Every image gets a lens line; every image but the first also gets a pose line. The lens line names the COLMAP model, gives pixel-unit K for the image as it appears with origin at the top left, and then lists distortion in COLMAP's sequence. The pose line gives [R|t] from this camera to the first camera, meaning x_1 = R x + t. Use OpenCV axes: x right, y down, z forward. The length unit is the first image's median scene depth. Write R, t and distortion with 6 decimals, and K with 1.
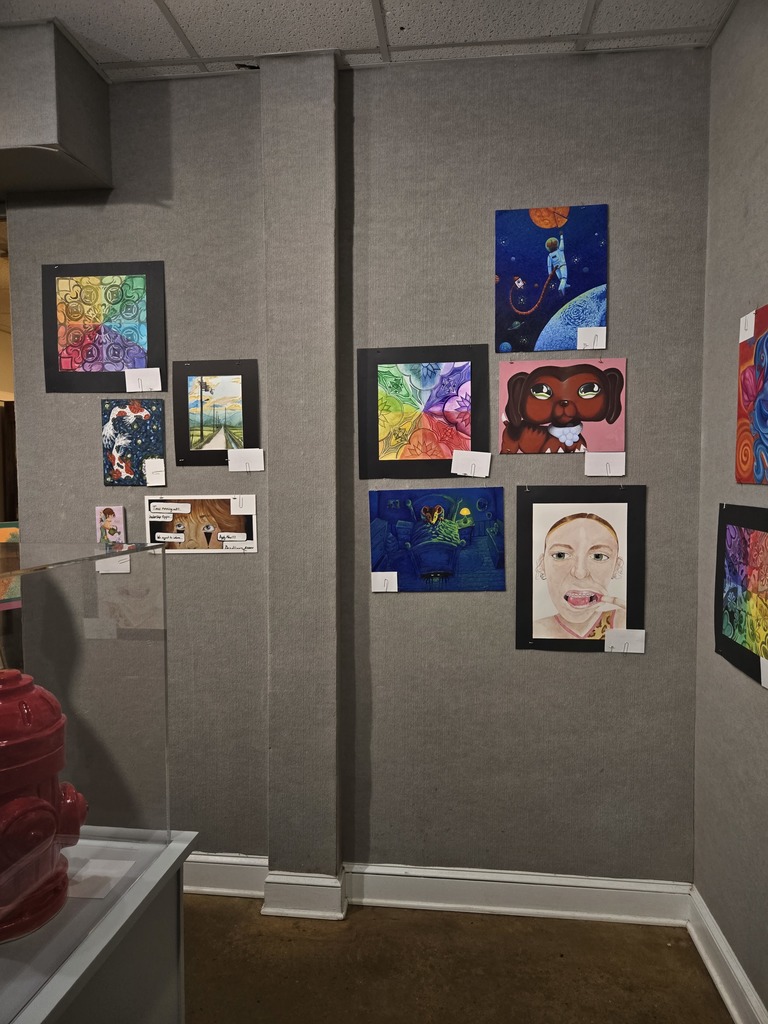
lens RADIAL K [[687.1, 0, 378.3], [0, 687.1, 520.3], [0, 0, 1]] dist [0.055336, -0.039493]
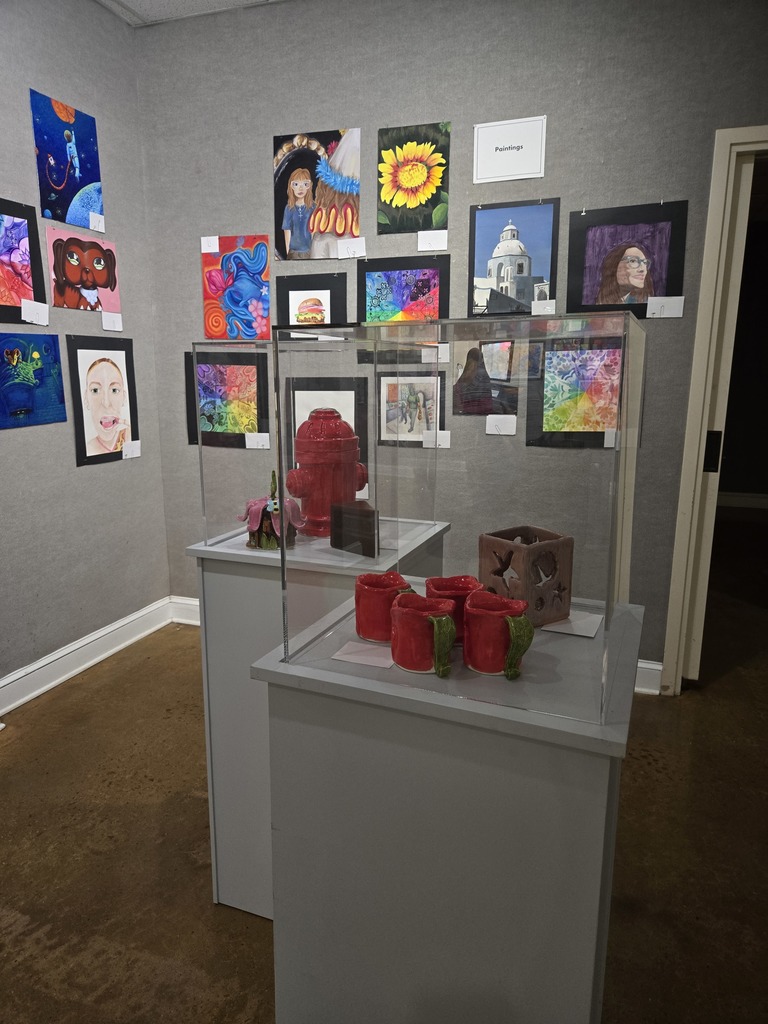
lens RADIAL K [[687.1, 0, 380.0], [0, 687.1, 510.0], [0, 0, 1]] dist [0.055336, -0.039493]
pose [[0.232247, -0.190594, 0.953801, -0.926808], [0.049445, 0.981659, 0.184121, 0.058049], [-0.971399, 0.004399, 0.237411, 0.156005]]
